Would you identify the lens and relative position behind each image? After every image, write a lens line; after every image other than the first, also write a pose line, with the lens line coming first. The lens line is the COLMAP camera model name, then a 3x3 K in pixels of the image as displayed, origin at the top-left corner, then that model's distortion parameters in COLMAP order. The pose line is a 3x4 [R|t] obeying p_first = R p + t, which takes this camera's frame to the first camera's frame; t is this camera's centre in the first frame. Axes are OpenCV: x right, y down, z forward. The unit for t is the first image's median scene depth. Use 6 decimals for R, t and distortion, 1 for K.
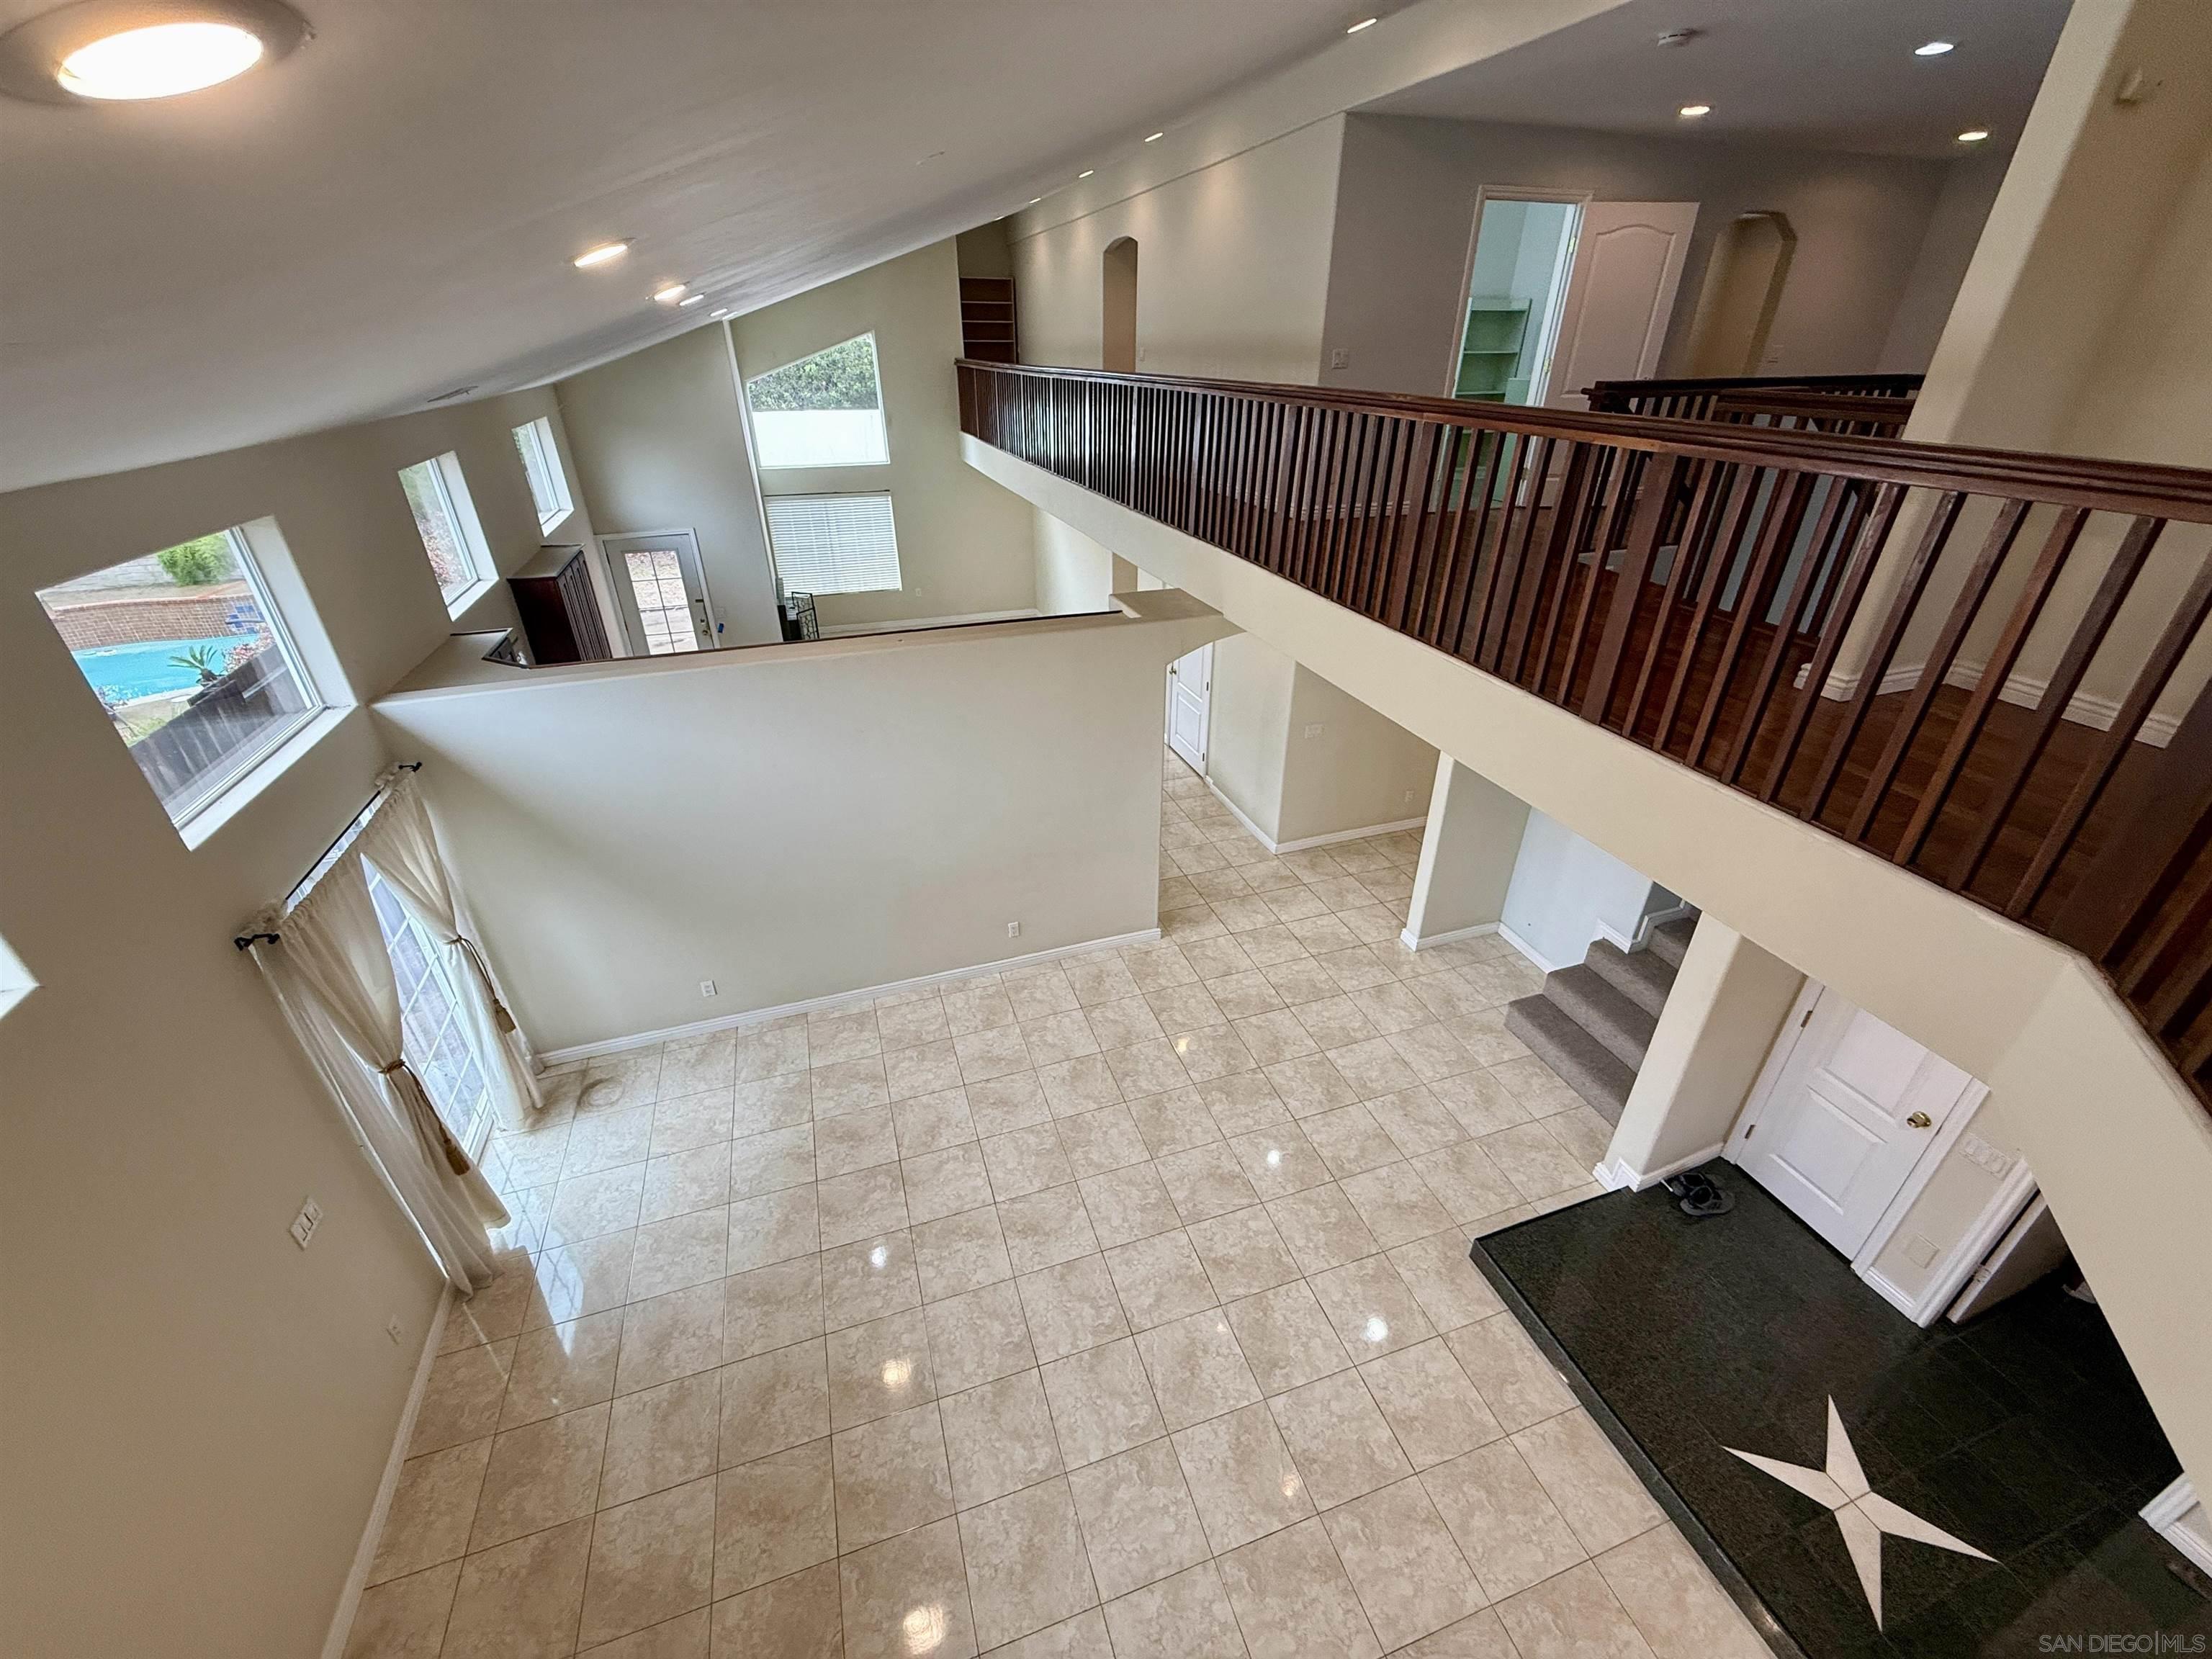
lens RADIAL K [[879.5, 0, 1098.8], [0, 879.5, 831.8], [0, 0, 1]] dist [-0.000726, 0.000869]
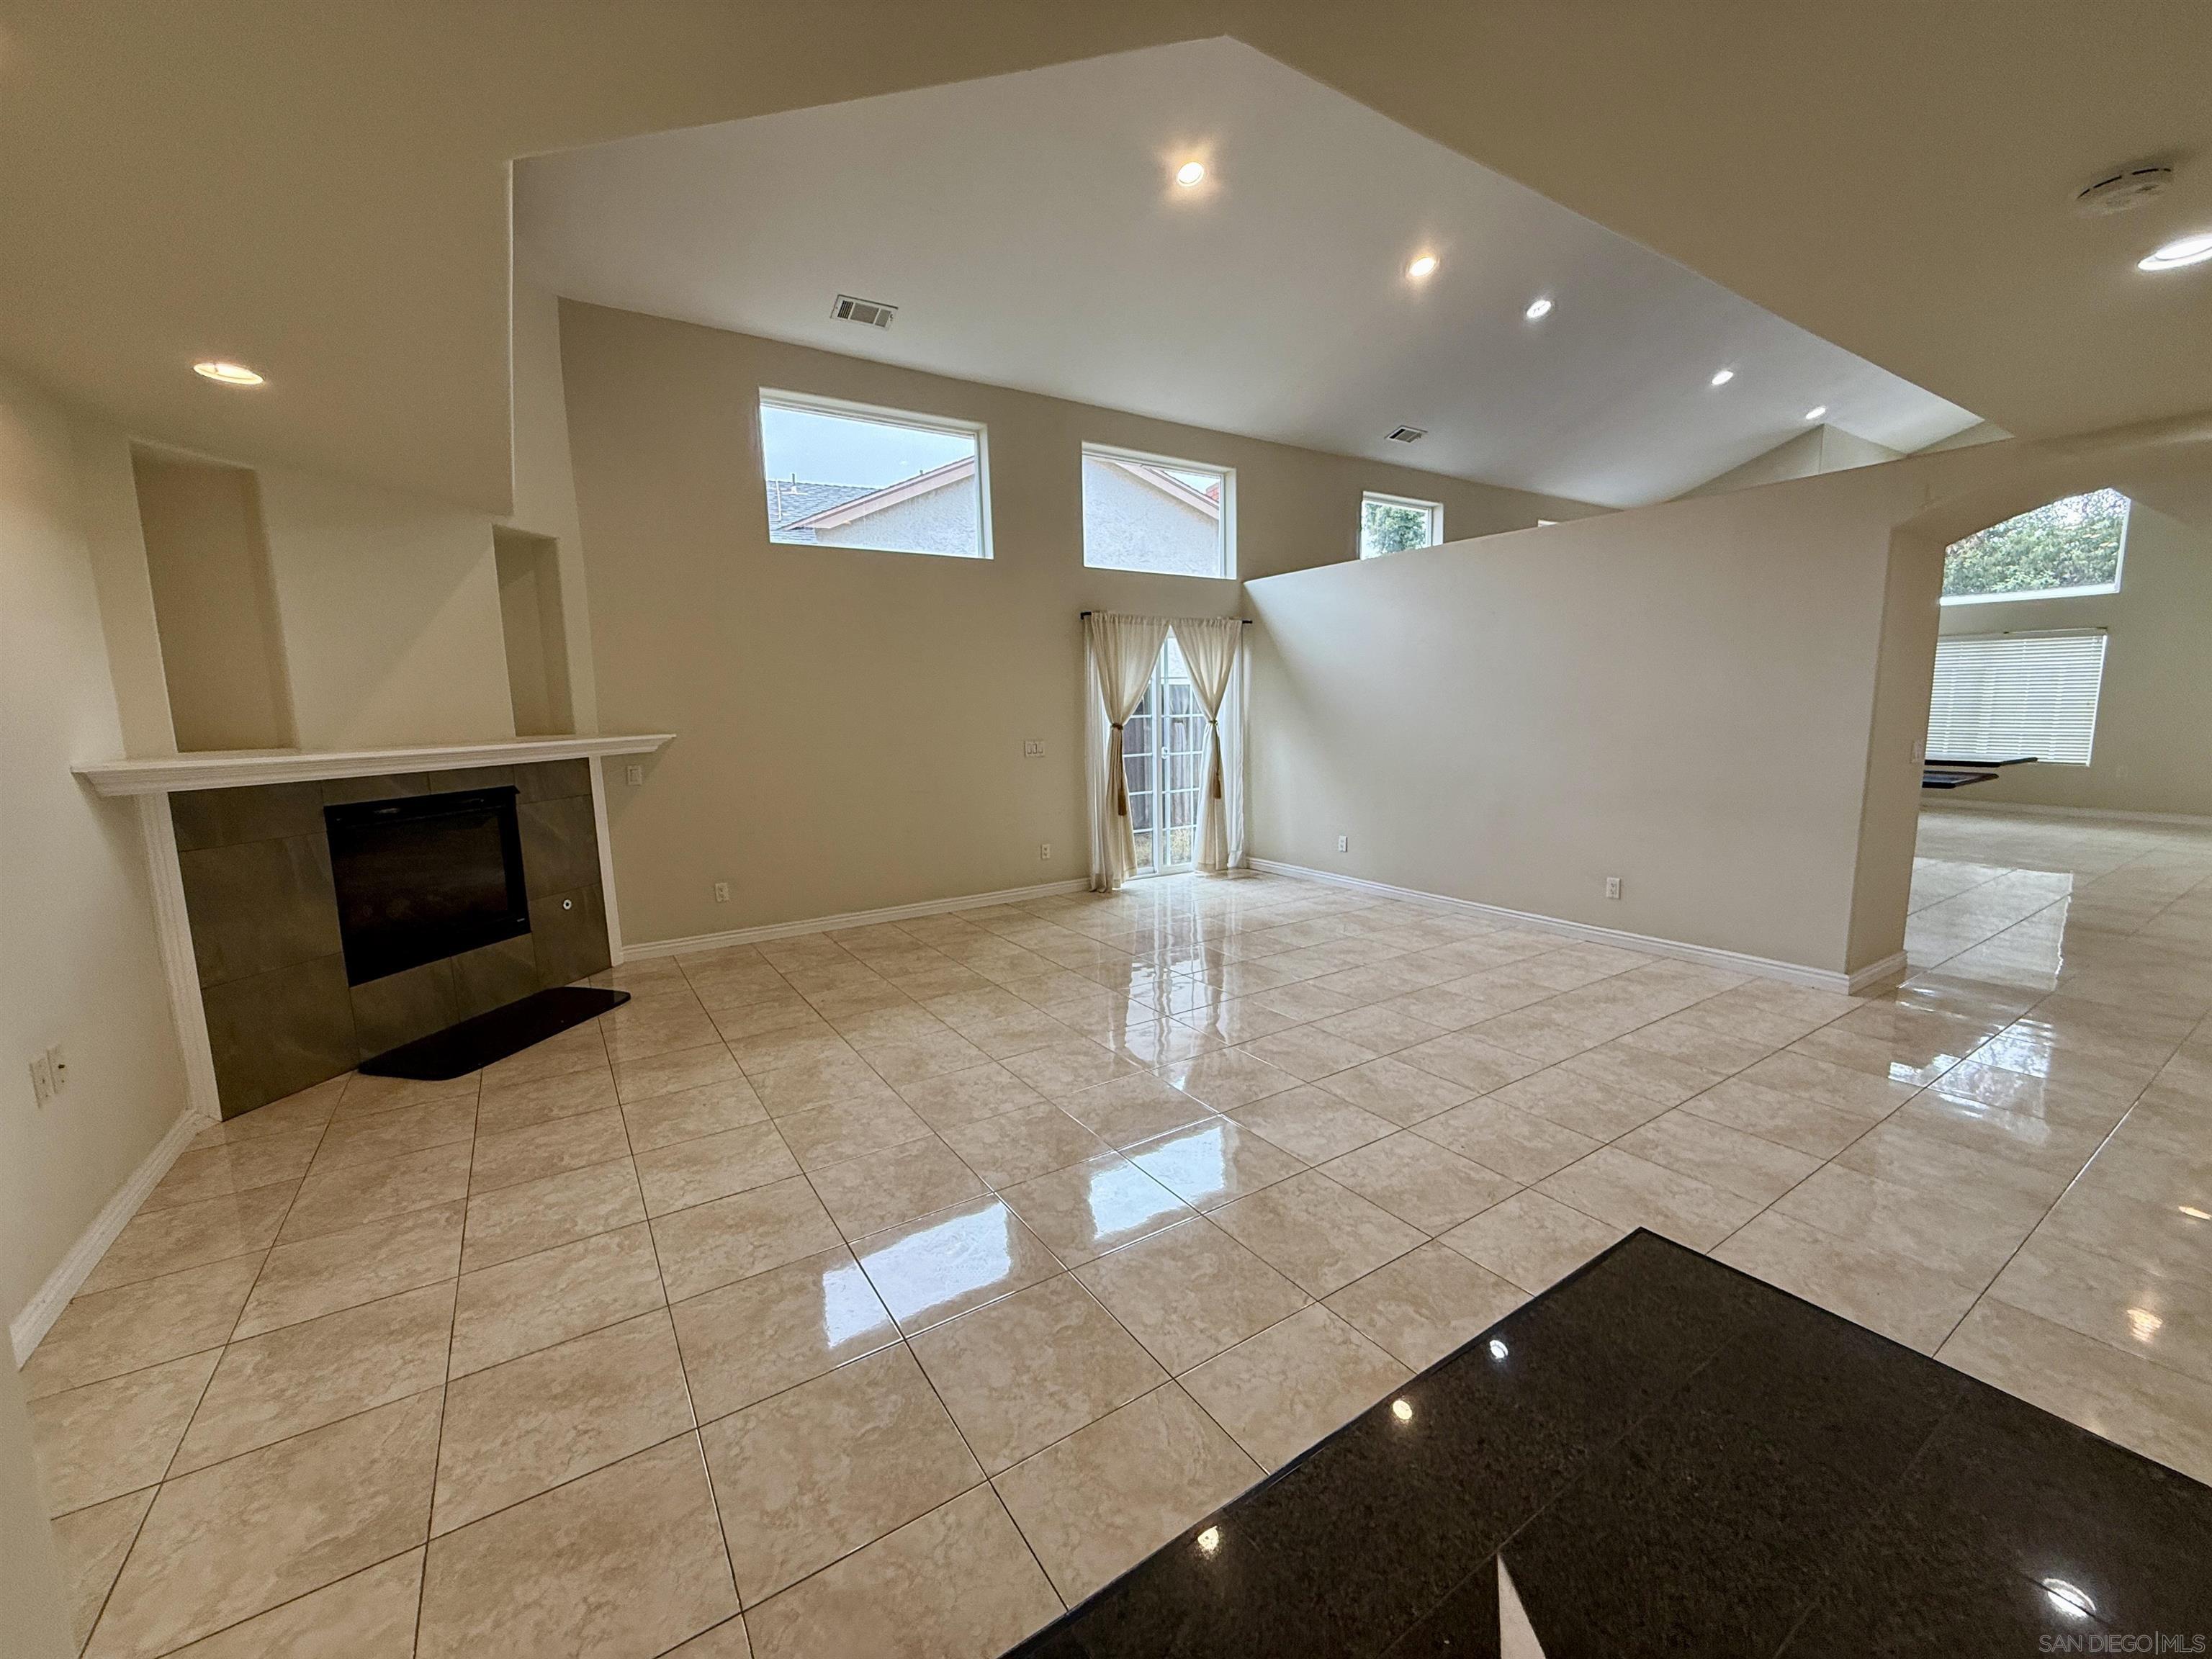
lens RADIAL K [[879.5, 0, 1102.2], [0, 879.5, 823.1], [0, 0, 1]] dist [-0.000726, 0.000869]
pose [[0.255974, 0.134788, -0.957241, 0.771982], [-0.456183, 0.889880, 0.003316, 0.377747], [0.852276, 0.435828, 0.289274, 0.459463]]
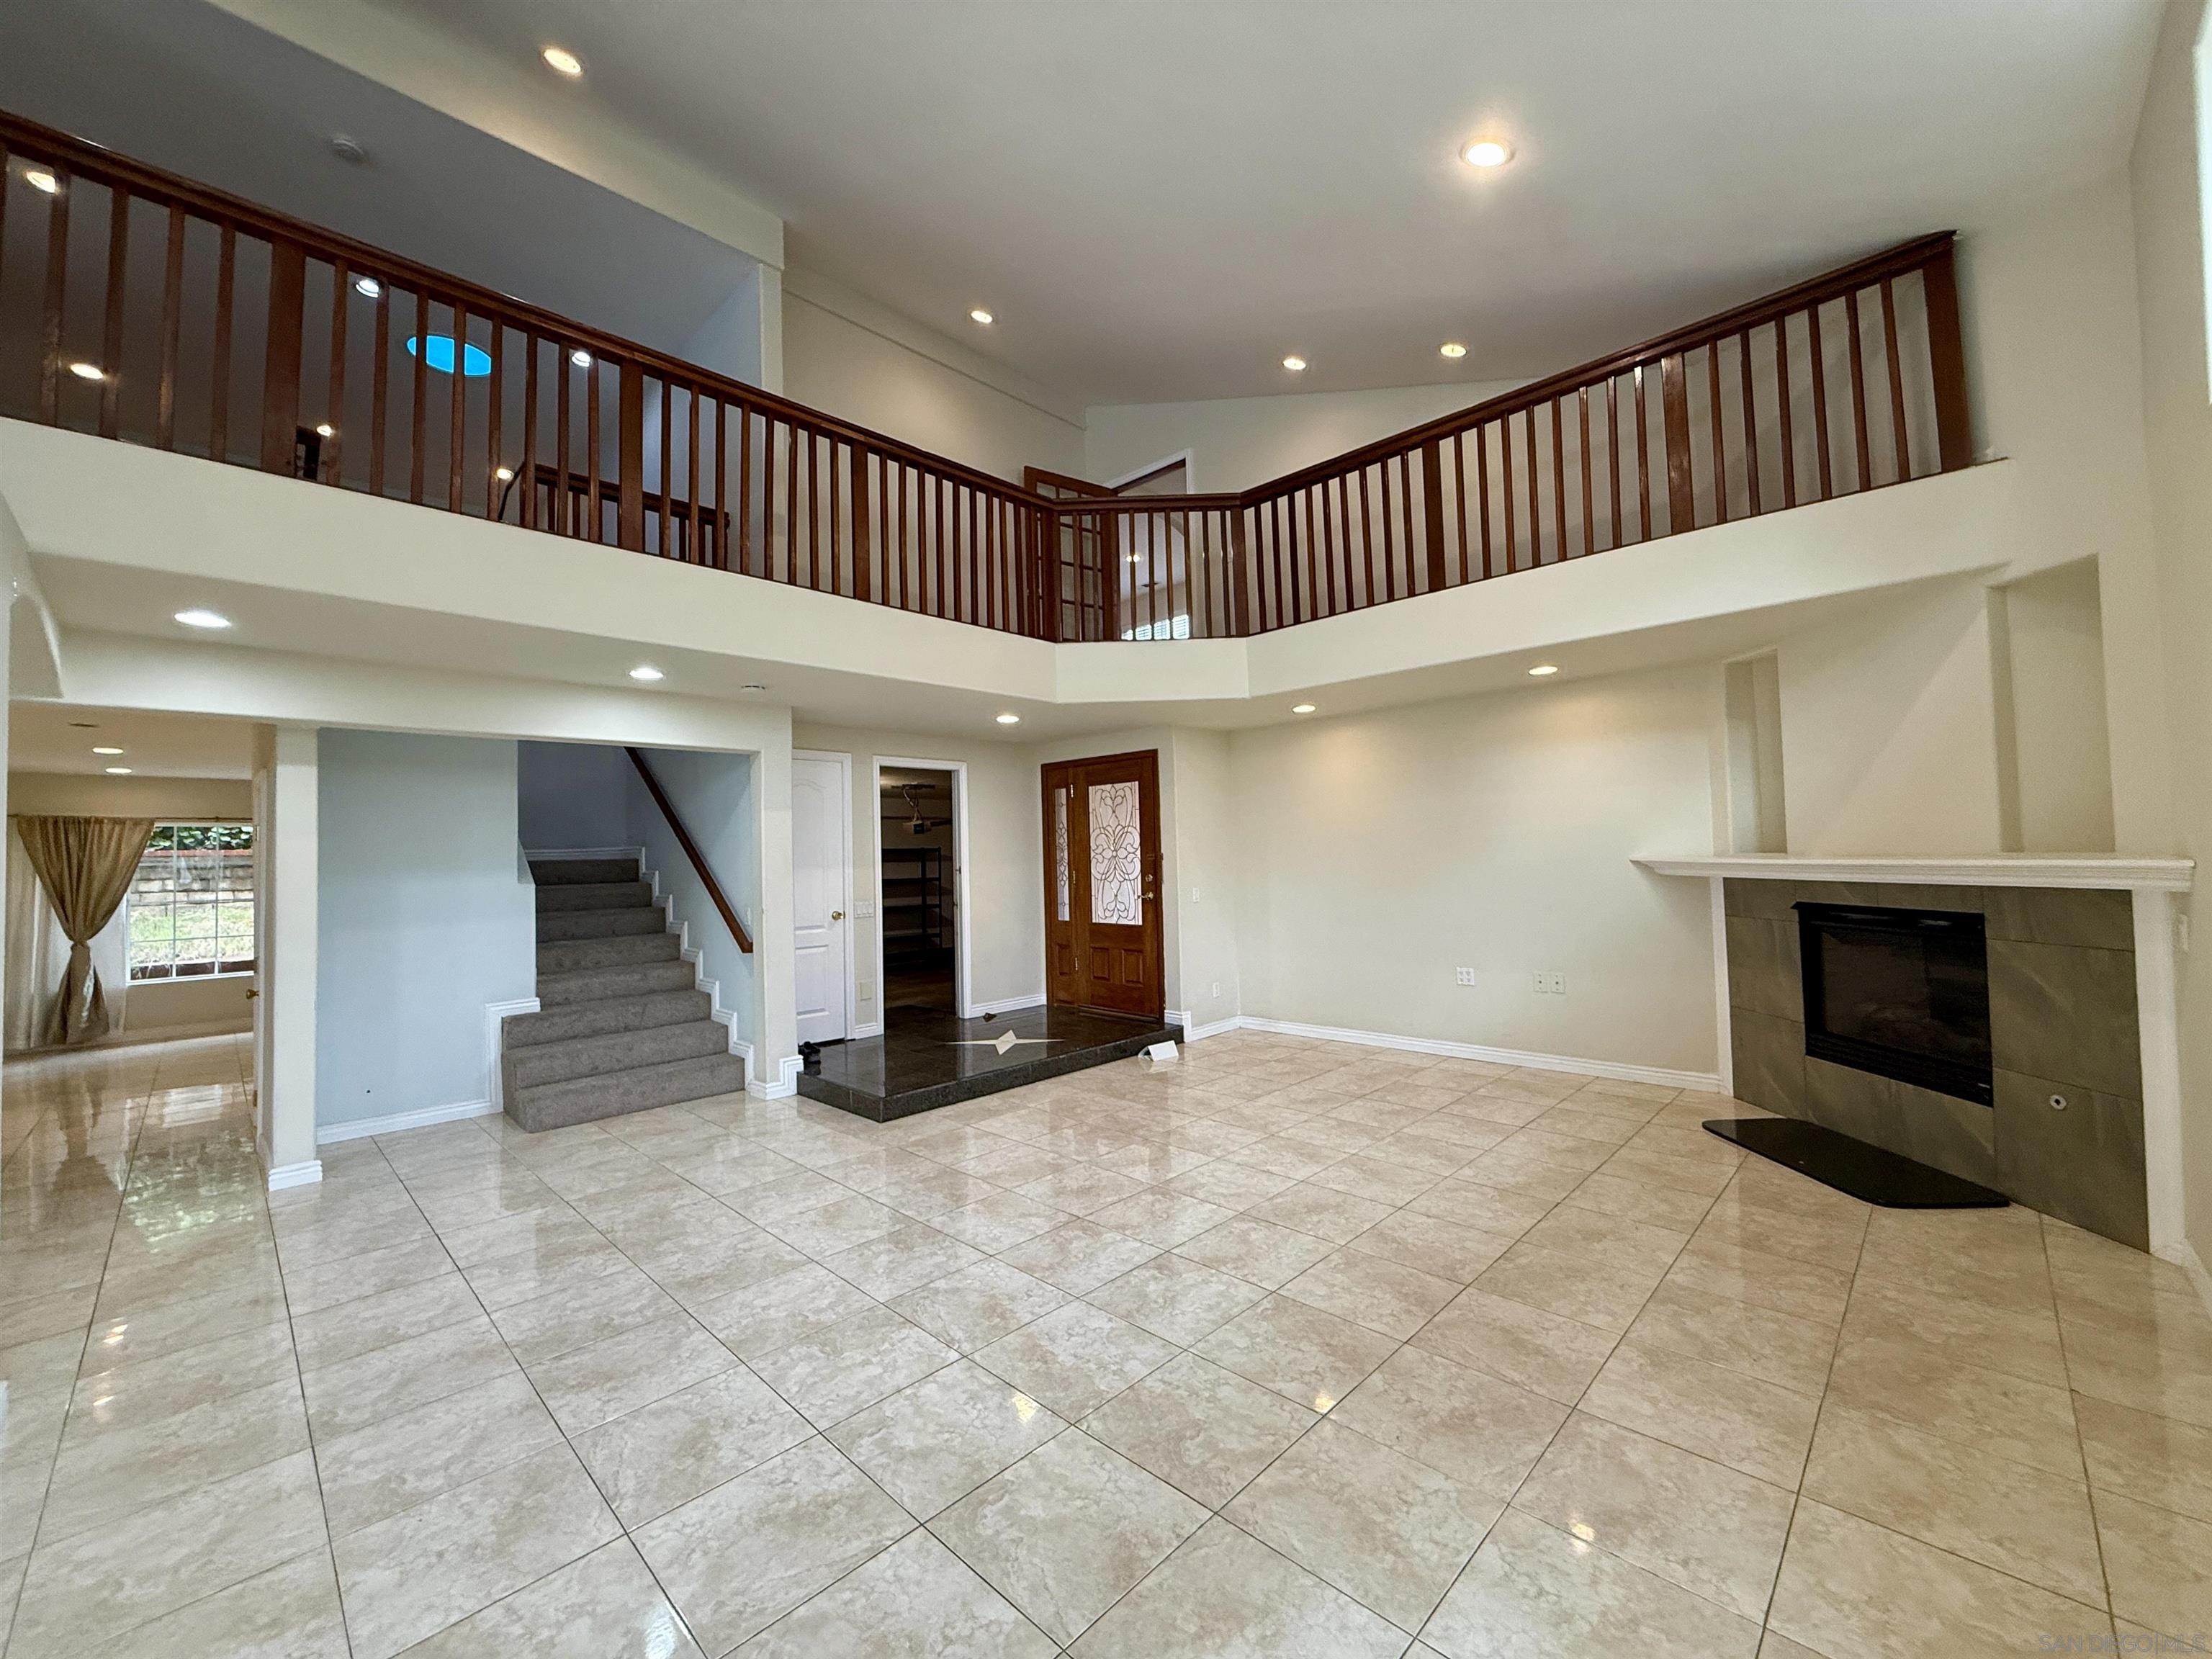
lens RADIAL K [[879.5, 0, 1100.9], [0, 879.5, 818.4], [0, 0, 1]] dist [-0.000726, 0.000869]
pose [[-0.456169, 0.057778, 0.888015, -0.677020], [0.458839, 0.870286, 0.179079, 0.078824], [-0.762480, 0.489147, -0.423509, 1.038195]]
